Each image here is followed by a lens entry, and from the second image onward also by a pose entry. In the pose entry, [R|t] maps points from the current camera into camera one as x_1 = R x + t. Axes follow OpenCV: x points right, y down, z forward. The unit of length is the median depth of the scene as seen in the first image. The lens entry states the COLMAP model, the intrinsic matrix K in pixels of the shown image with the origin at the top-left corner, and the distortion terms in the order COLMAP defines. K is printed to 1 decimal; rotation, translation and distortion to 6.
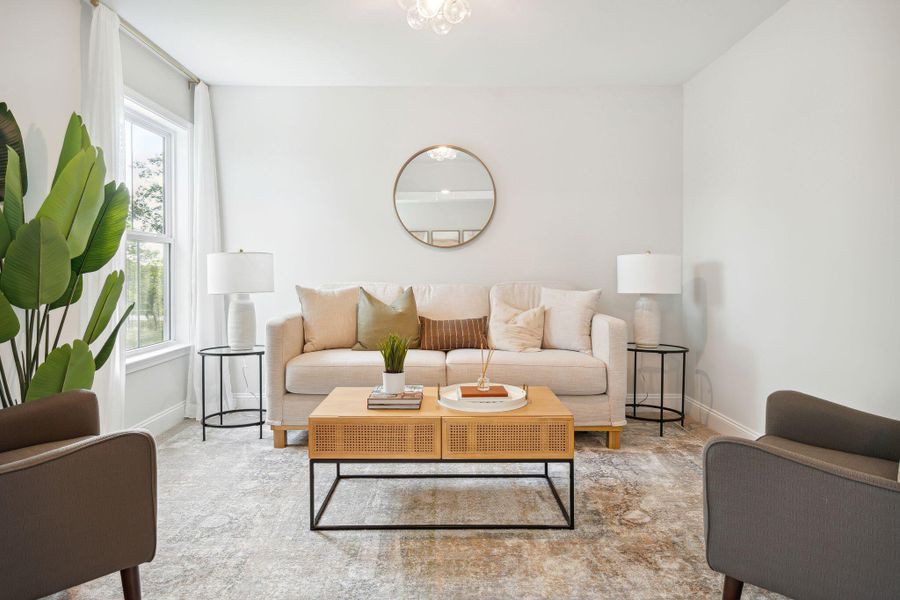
lens RADIAL K [[515.6, 0, 458.8], [0, 515.6, 277.0], [0, 0, 1]] dist [0.004806, -0.000272]
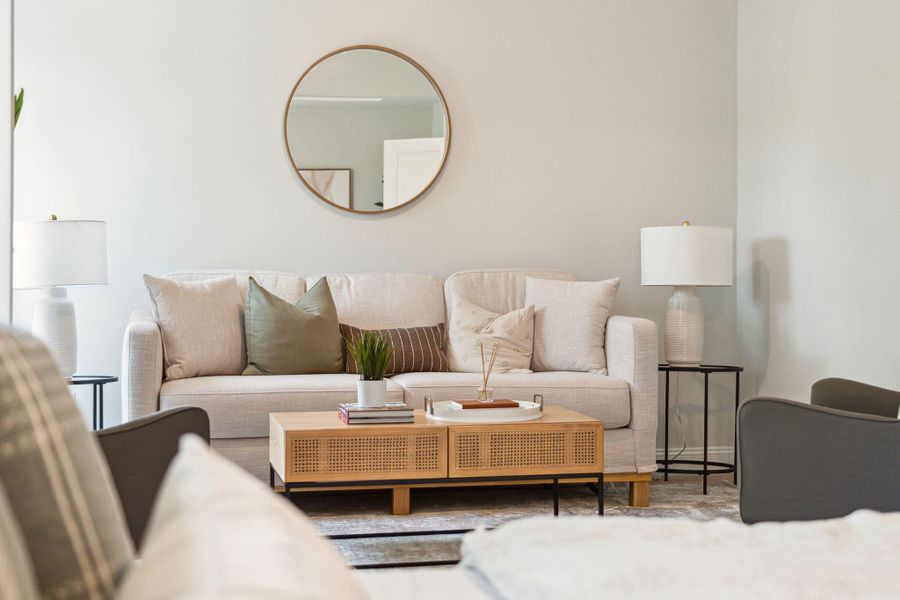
lens RADIAL K [[1414.1, 0, 459.0], [0, 1414.1, 291.2], [0, 0, 1]] dist [0.003097, 0.000000]
pose [[0.980791, -0.005114, 0.194995, -0.279146], [0.003582, 0.999960, 0.008209, 0.024111], [-0.195029, -0.007353, 0.980770, -0.740790]]
